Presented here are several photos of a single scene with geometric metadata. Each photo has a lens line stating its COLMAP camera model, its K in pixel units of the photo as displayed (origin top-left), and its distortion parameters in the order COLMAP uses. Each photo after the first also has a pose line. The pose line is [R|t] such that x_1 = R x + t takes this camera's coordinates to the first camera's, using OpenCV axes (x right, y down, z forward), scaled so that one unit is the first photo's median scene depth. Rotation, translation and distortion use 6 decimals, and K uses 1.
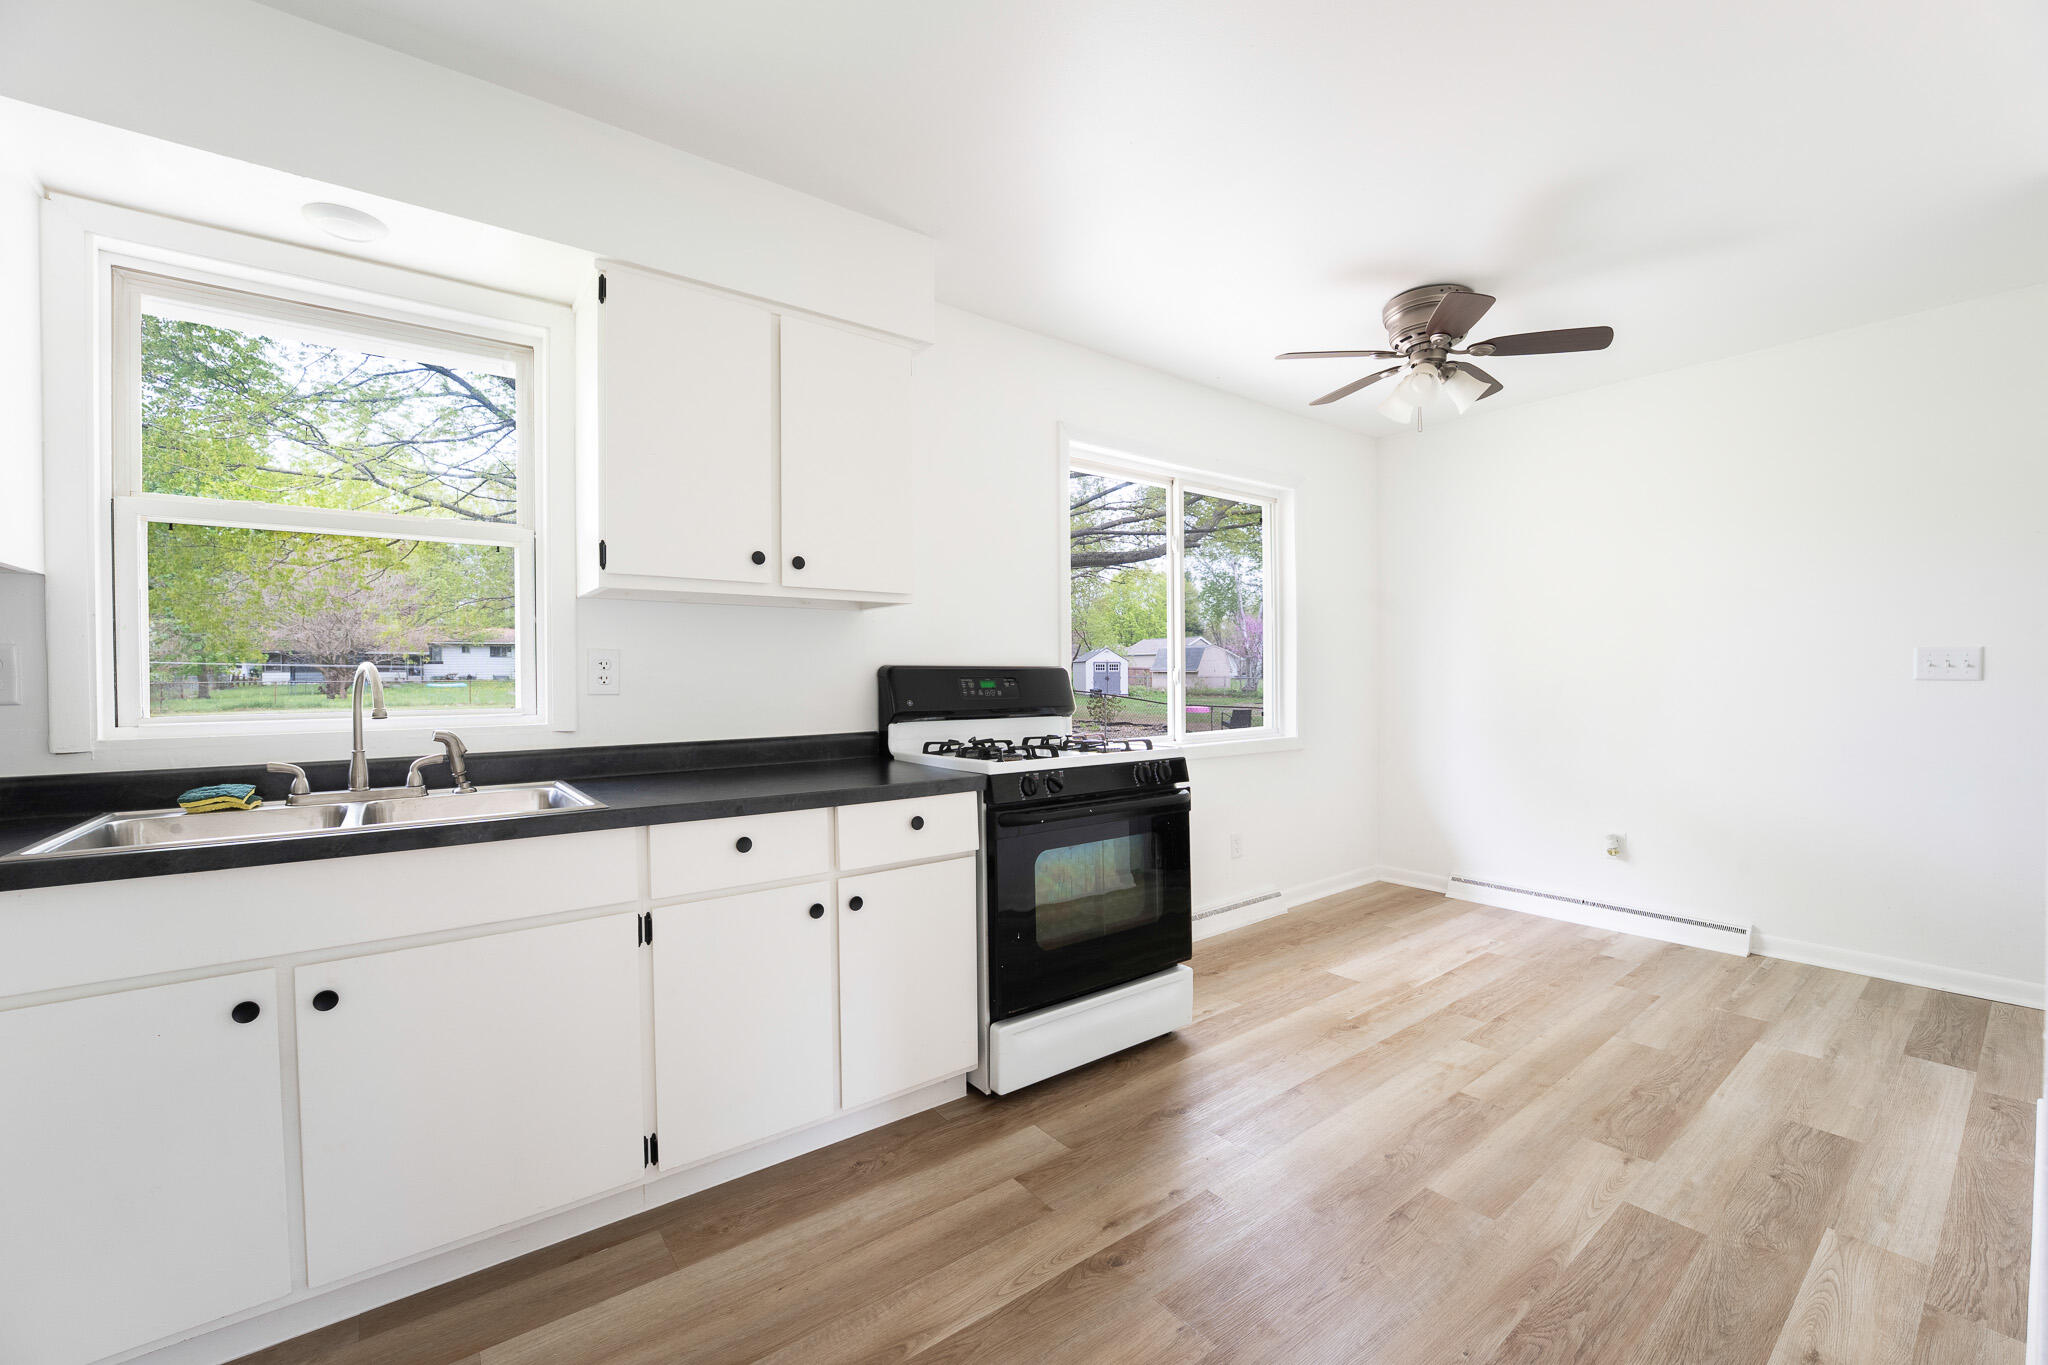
lens RADIAL K [[820.1, 0, 1015.3], [0, 820.1, 683.9], [0, 0, 1]] dist [-0.007677, -0.000340]
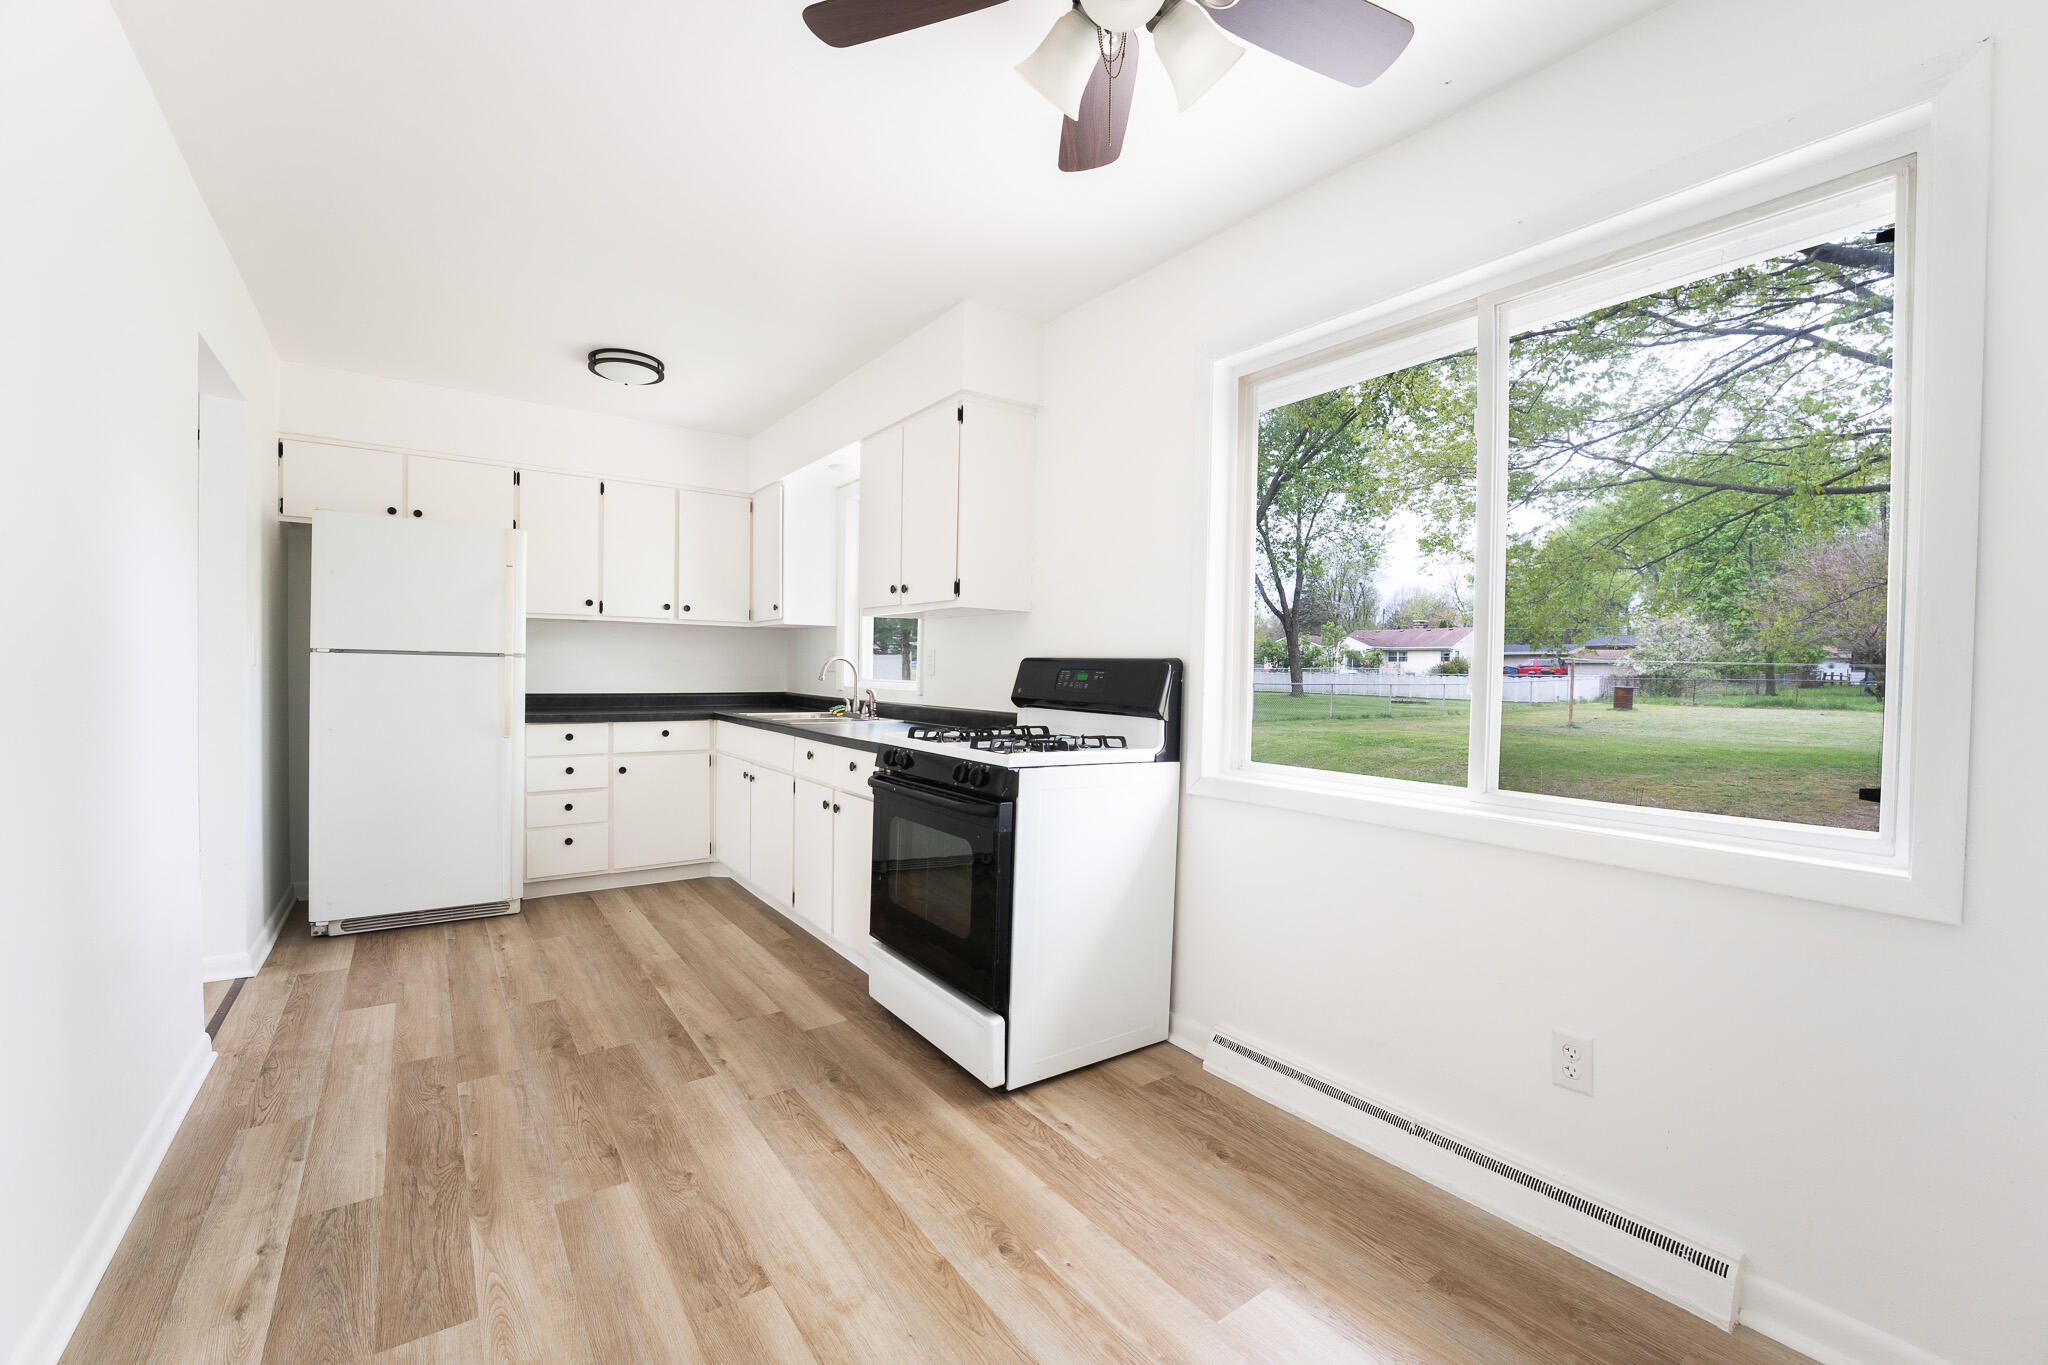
lens RADIAL K [[820.1, 0, 1023.4], [0, 820.1, 679.4], [0, 0, 1]] dist [-0.007677, -0.000340]
pose [[-0.016806, 0.014105, -0.999759, 1.510191], [-0.017673, 0.999740, 0.014402, -0.013490], [0.999703, 0.017911, -0.016553, 1.518659]]
